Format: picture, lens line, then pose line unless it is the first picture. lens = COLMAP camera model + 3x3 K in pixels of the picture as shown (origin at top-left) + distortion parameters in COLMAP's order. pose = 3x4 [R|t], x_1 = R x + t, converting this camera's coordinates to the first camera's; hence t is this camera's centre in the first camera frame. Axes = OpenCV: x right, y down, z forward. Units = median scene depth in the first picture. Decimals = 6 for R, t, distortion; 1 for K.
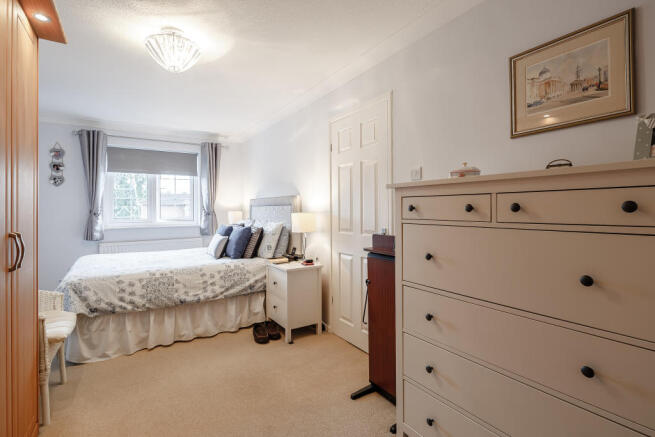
lens RADIAL K [[319.4, 0, 327.8], [0, 319.4, 210.3], [0, 0, 1]] dist [-0.000981, -0.000440]
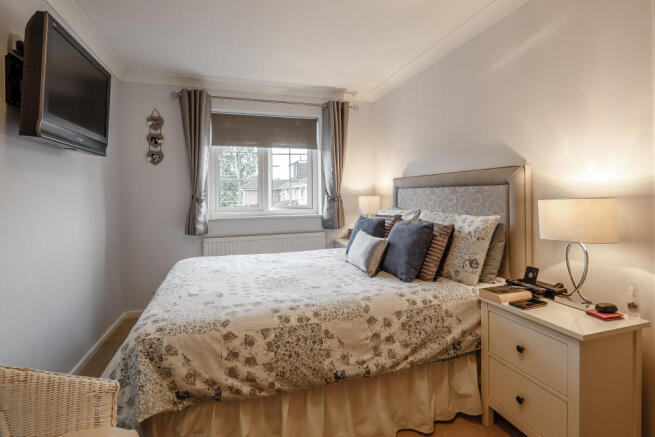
lens RADIAL K [[320.3, 0, 325.5], [0, 320.3, 197.0], [0, 0, 1]] dist [0.002517, 0.000023]
pose [[0.962607, -0.002752, -0.270887, -0.294782], [0.004638, 0.999969, 0.006321, 0.001017], [0.270861, -0.007341, 0.962590, 0.446834]]
